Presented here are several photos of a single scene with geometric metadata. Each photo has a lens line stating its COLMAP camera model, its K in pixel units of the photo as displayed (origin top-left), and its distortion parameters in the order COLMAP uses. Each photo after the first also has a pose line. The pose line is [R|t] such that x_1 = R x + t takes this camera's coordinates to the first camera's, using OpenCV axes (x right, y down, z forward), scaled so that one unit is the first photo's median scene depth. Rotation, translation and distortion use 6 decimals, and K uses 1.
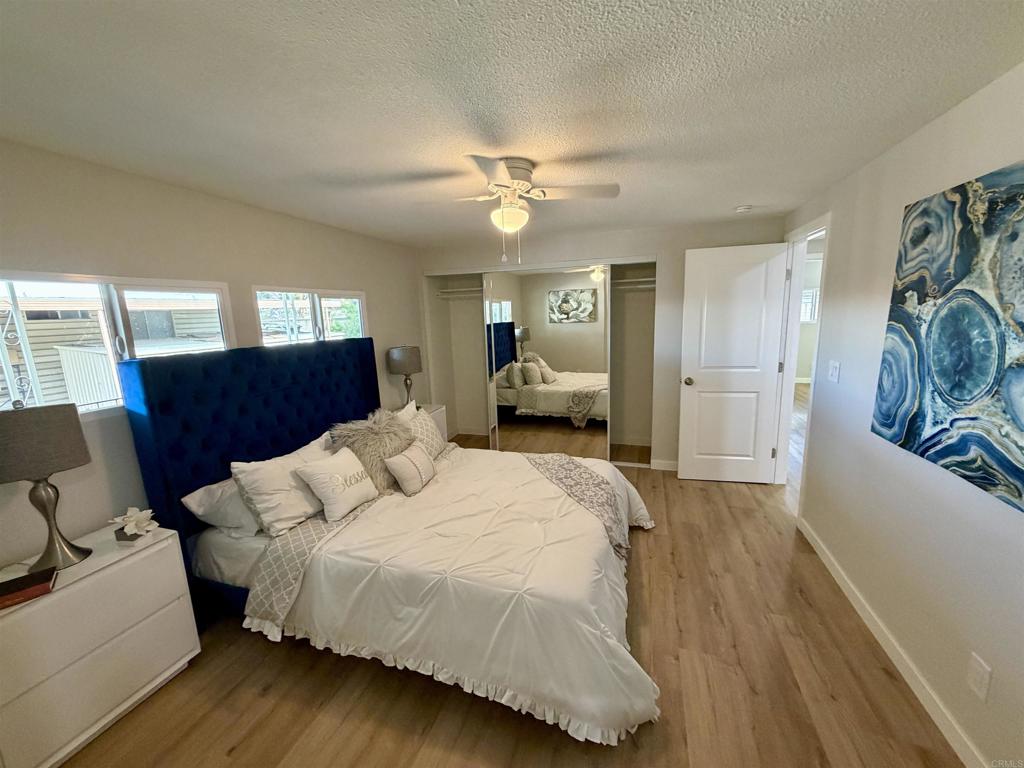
lens RADIAL K [[409.1, 0, 509.8], [0, 409.1, 384.9], [0, 0, 1]] dist [0.001767, 0.000174]
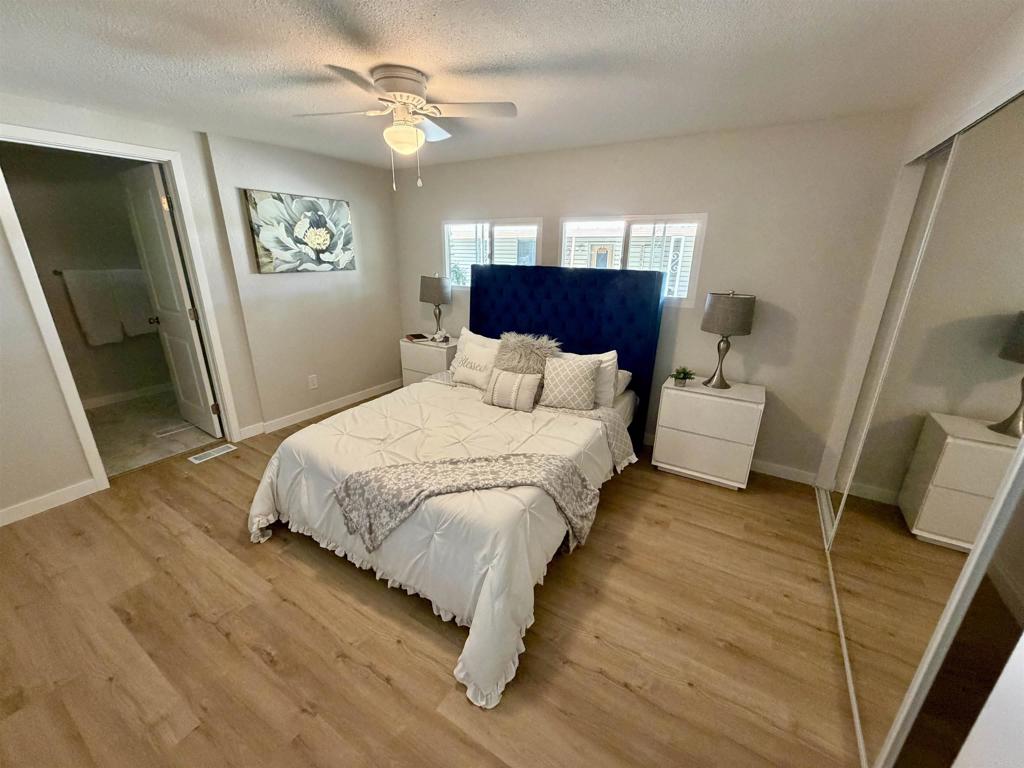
lens RADIAL K [[409.1, 0, 509.8], [0, 409.1, 384.9], [0, 0, 1]] dist [0.001767, 0.000174]
pose [[-0.238594, 0.337396, -0.910624, 1.188192], [-0.168230, 0.909168, 0.380935, -0.355822], [0.956437, 0.244083, -0.160162, 1.840537]]
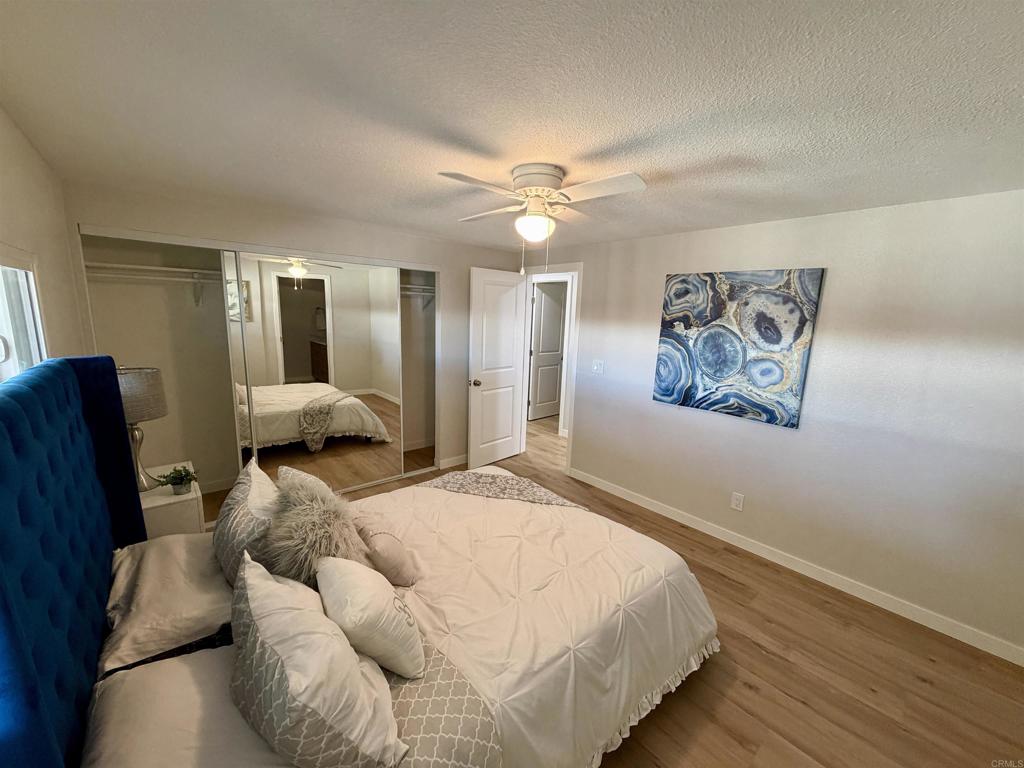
lens RADIAL K [[409.1, 0, 509.8], [0, 409.1, 384.9], [0, 0, 1]] dist [0.001767, 0.000174]
pose [[0.516794, -0.101623, 0.850057, -1.043288], [0.098532, 0.993392, 0.058855, -0.129724], [-0.850421, 0.053342, 0.523392, 0.696165]]
